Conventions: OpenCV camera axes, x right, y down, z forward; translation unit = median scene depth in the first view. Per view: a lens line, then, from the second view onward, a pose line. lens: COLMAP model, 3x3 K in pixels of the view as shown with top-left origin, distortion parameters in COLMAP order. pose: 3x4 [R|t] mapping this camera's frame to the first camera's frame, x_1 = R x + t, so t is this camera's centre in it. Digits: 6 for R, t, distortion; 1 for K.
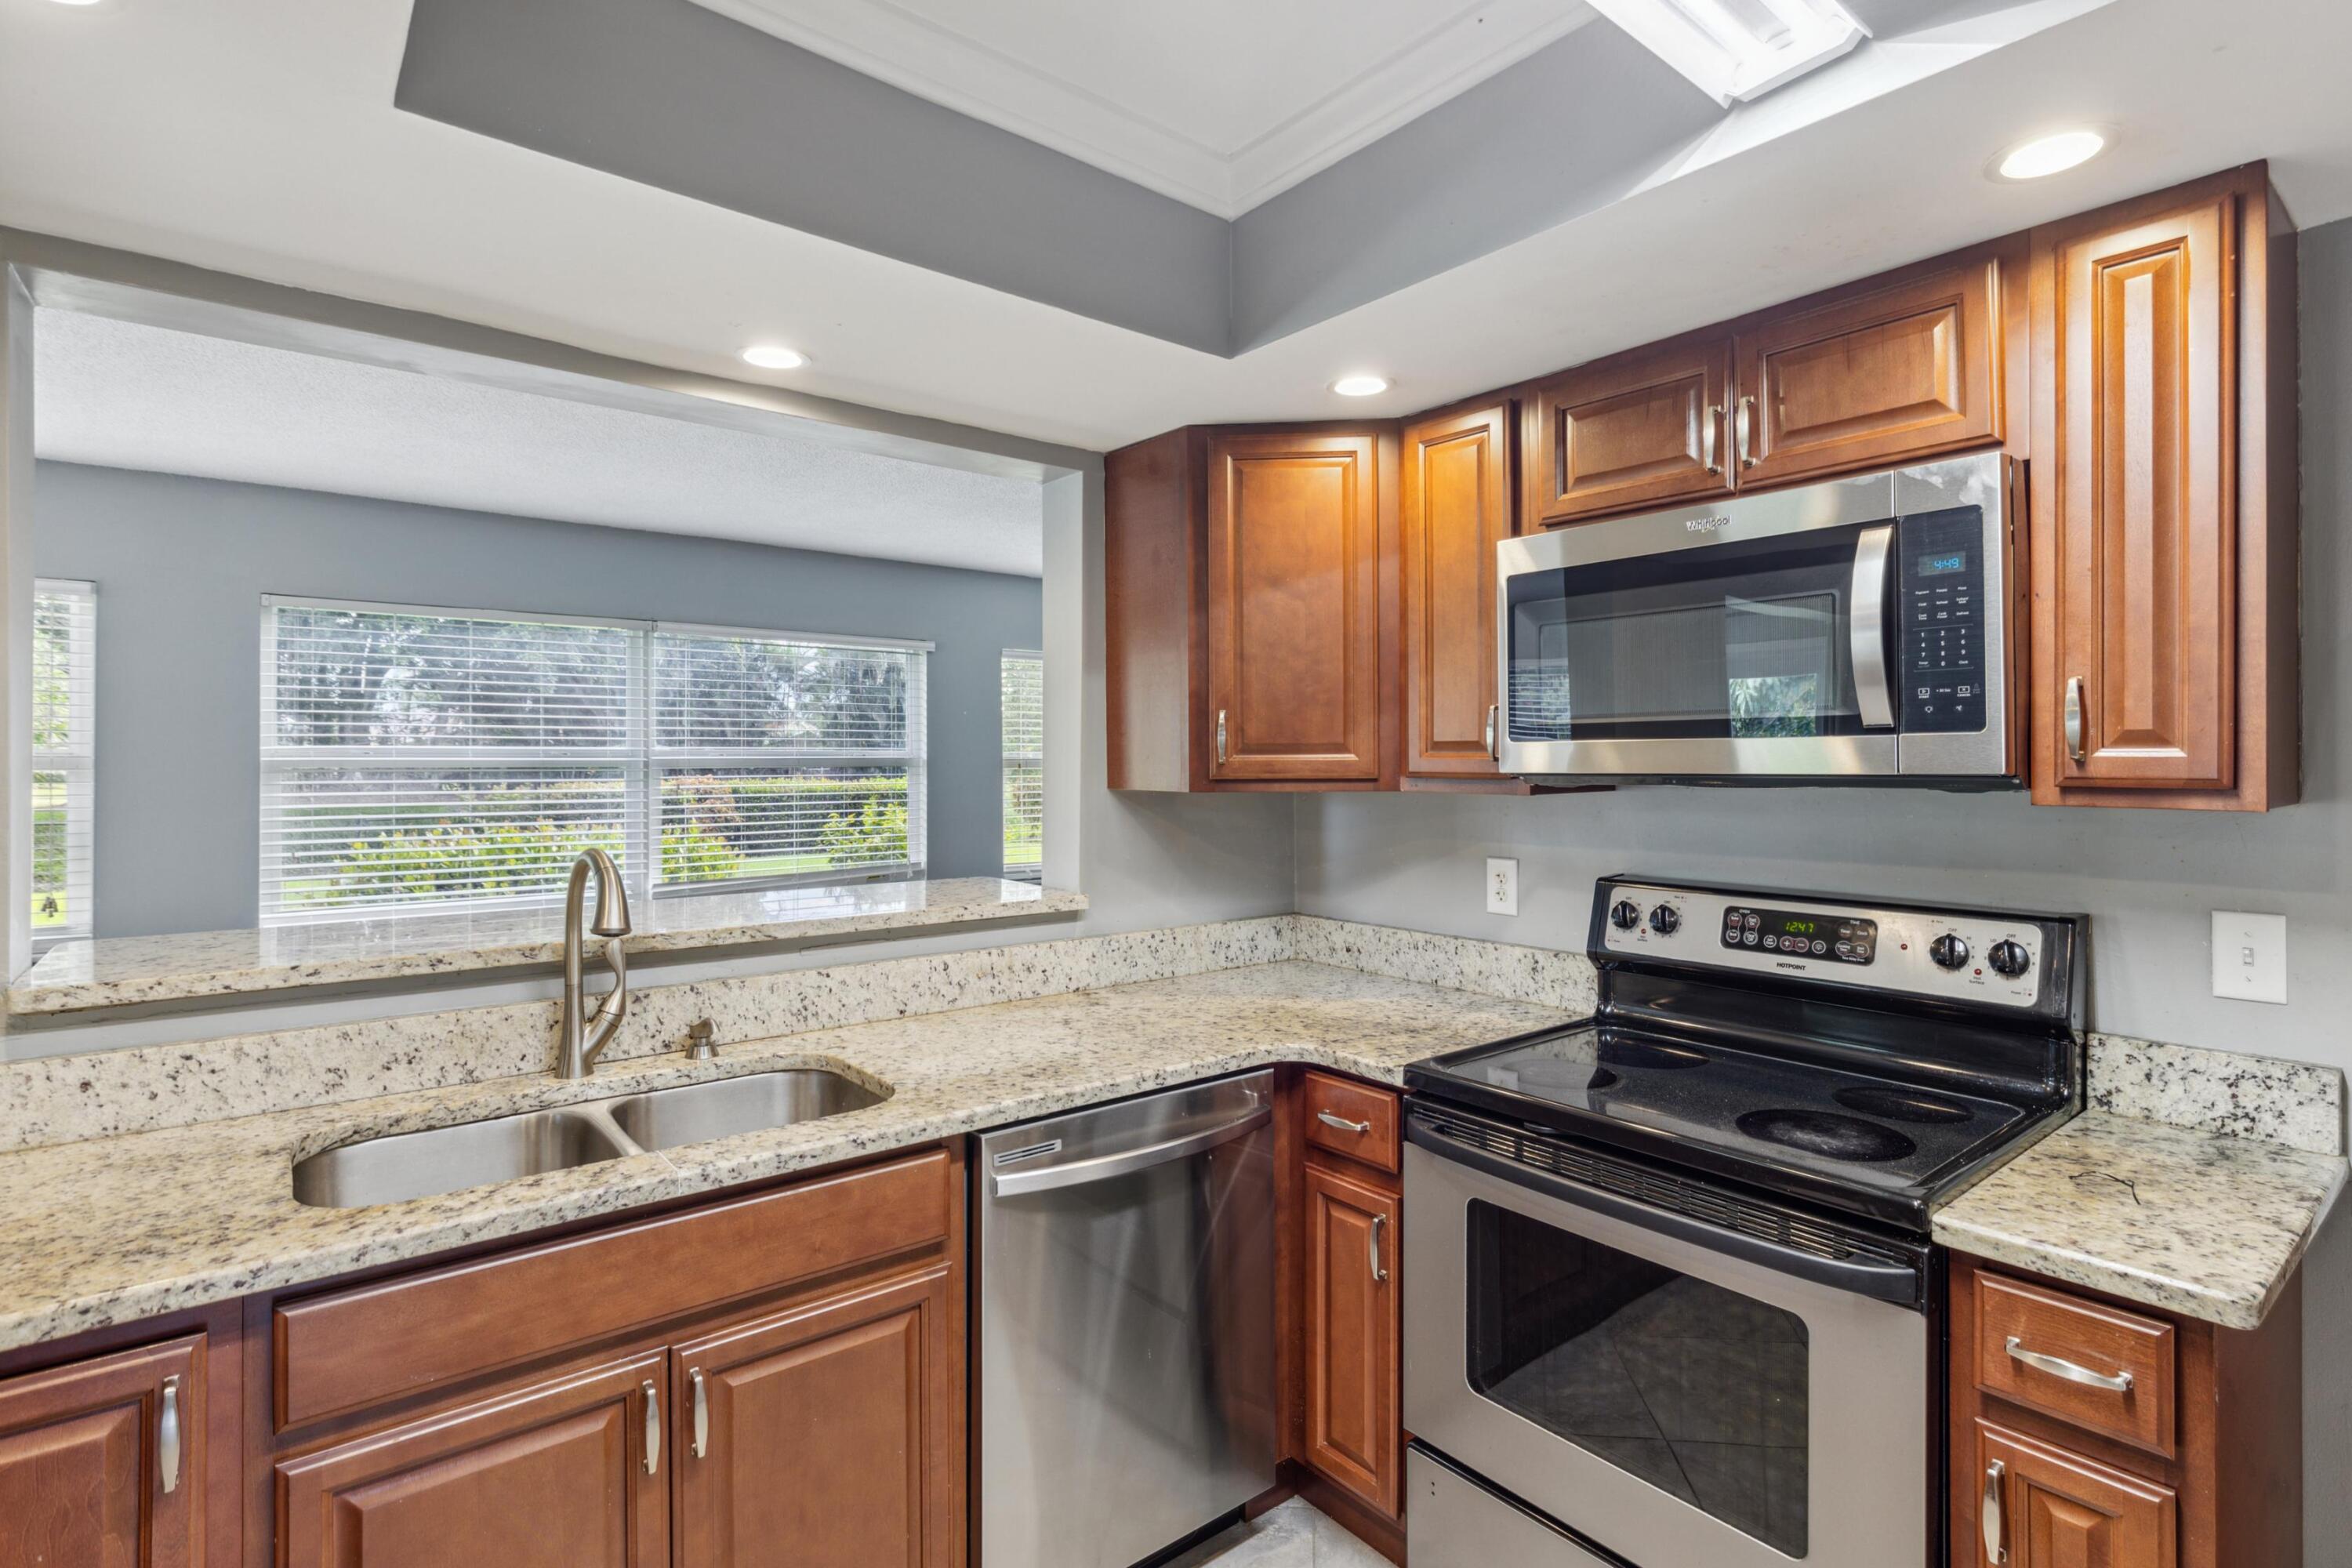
lens RADIAL K [[1155.4, 0, 1176.4], [0, 1155.4, 761.0], [0, 0, 1]] dist [-0.000383, -0.000007]
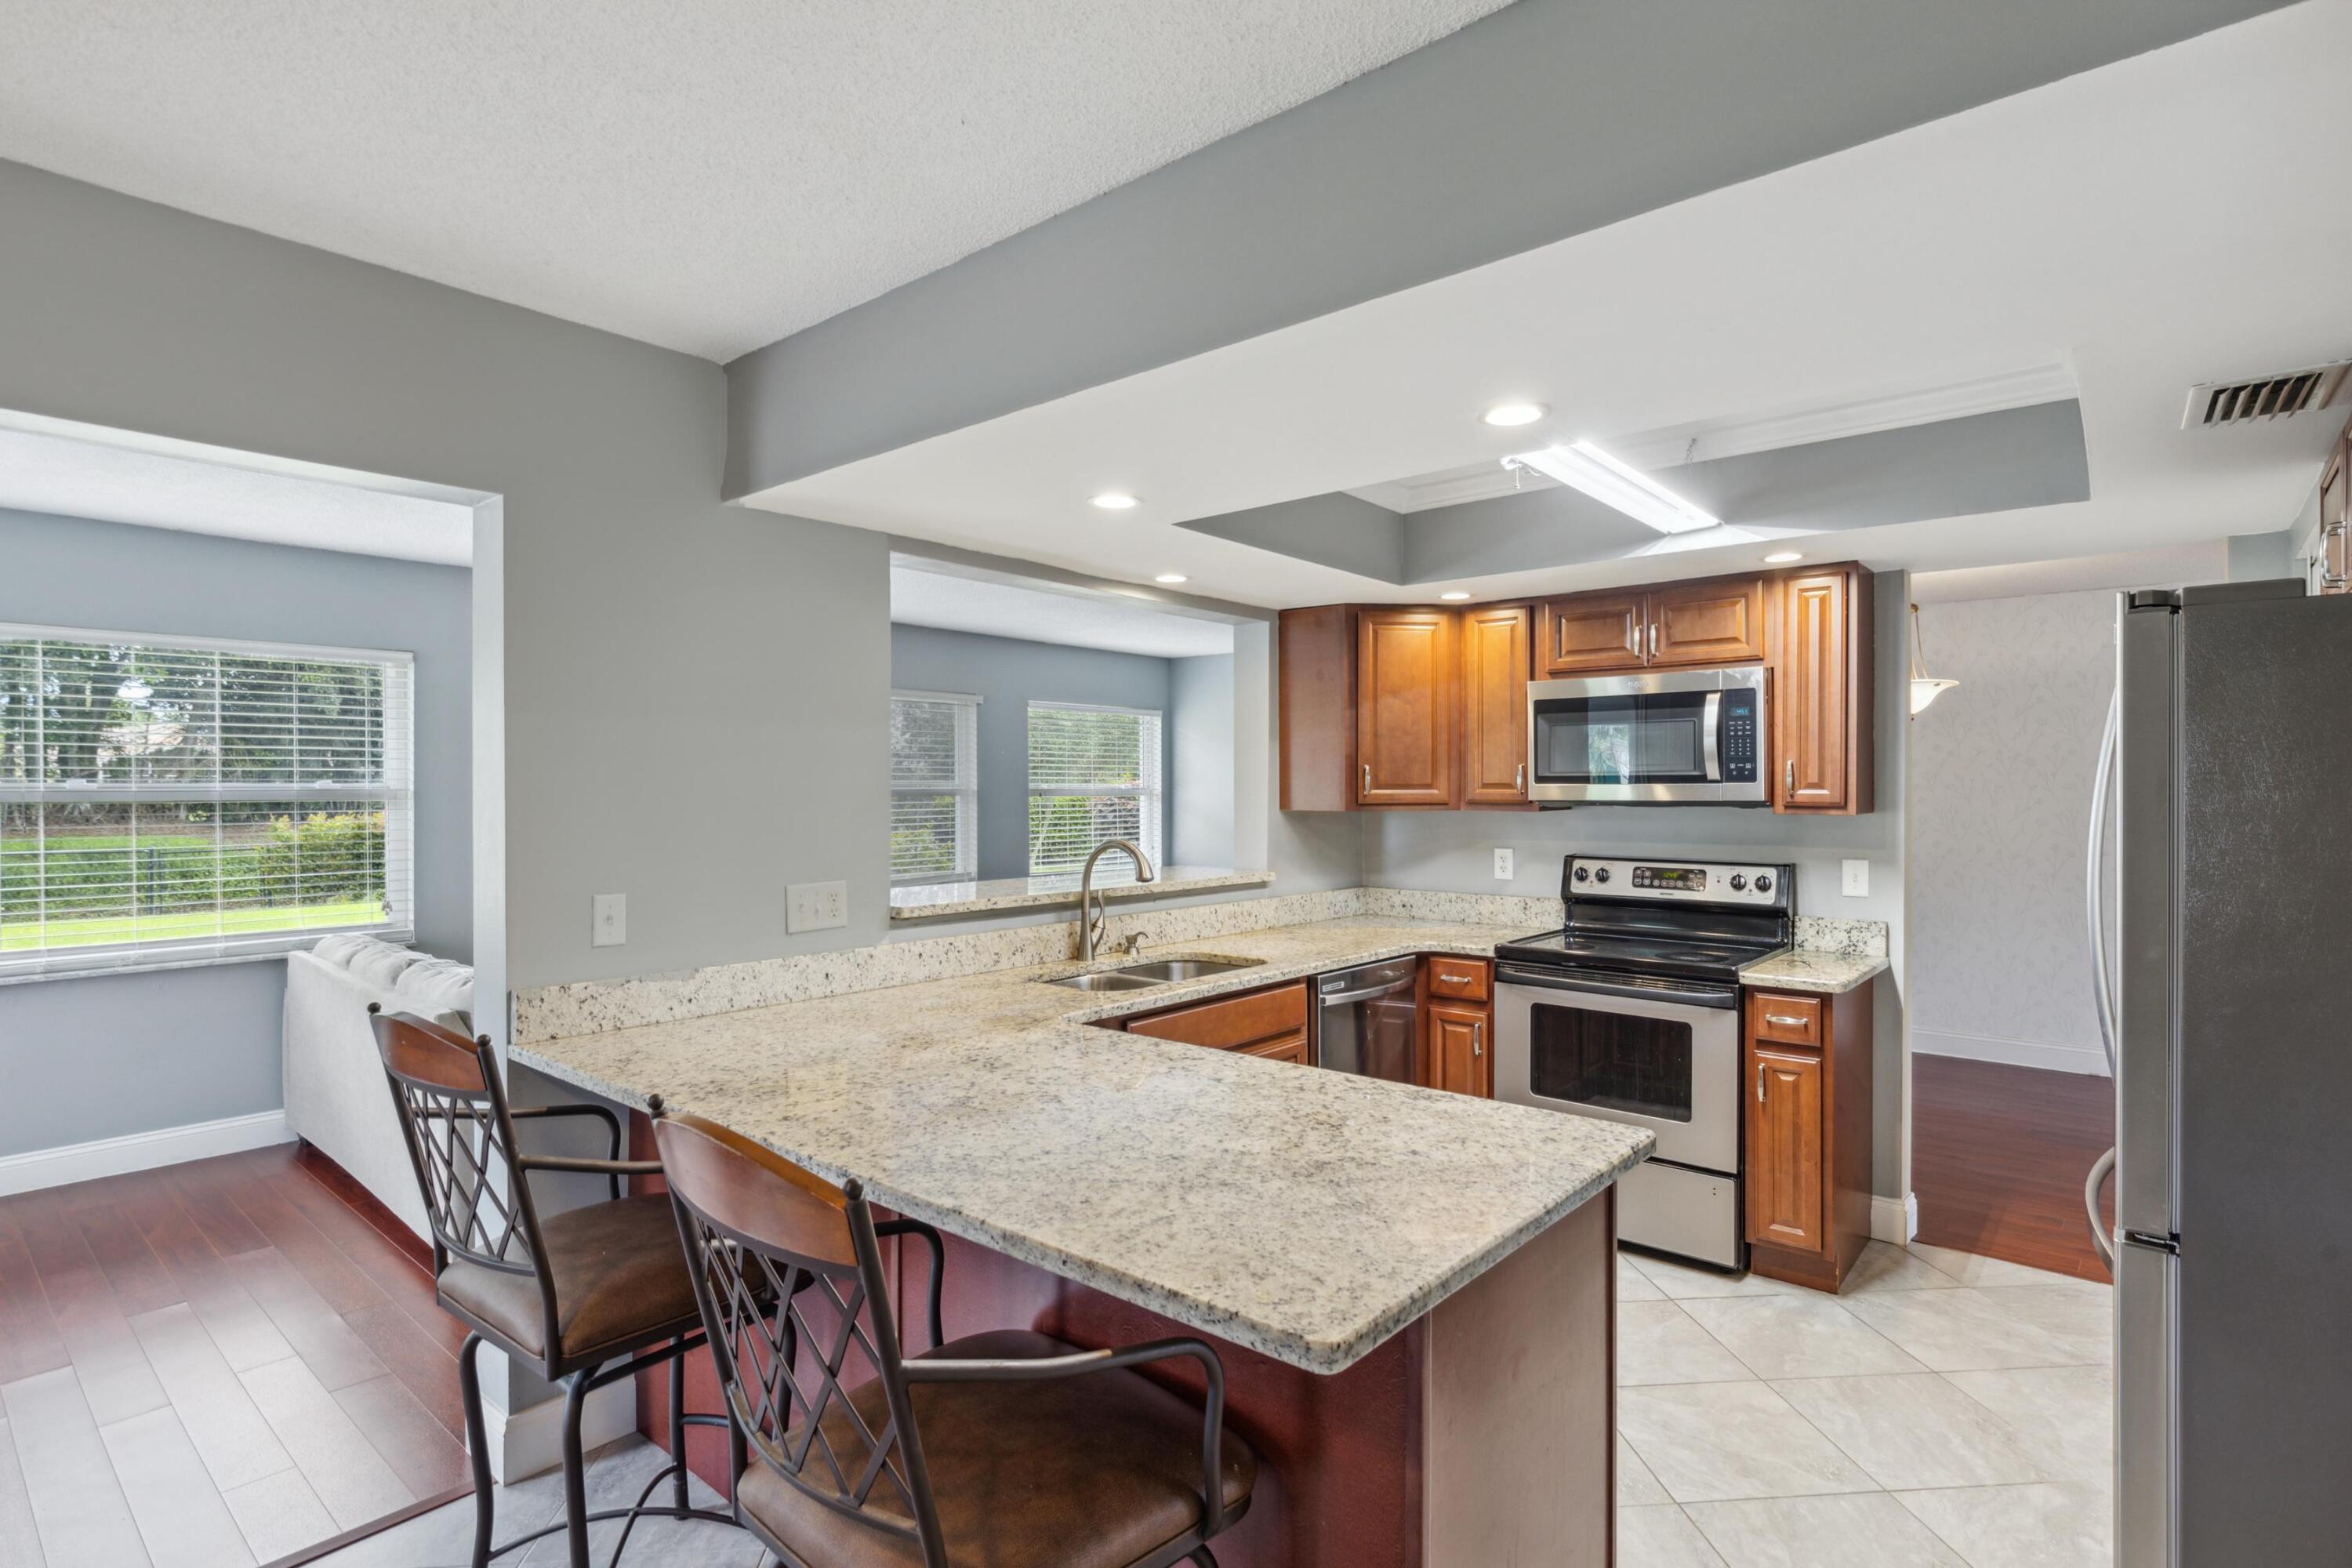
lens RADIAL K [[1155.4, 0, 1190.0], [0, 1155.4, 800.7], [0, 0, 1]] dist [-0.000383, -0.000007]
pose [[0.983470, -0.002267, 0.181059, -0.687328], [0.000181, 0.999933, 0.011537, -0.012369], [-0.181073, -0.011314, 0.983405, -0.883589]]
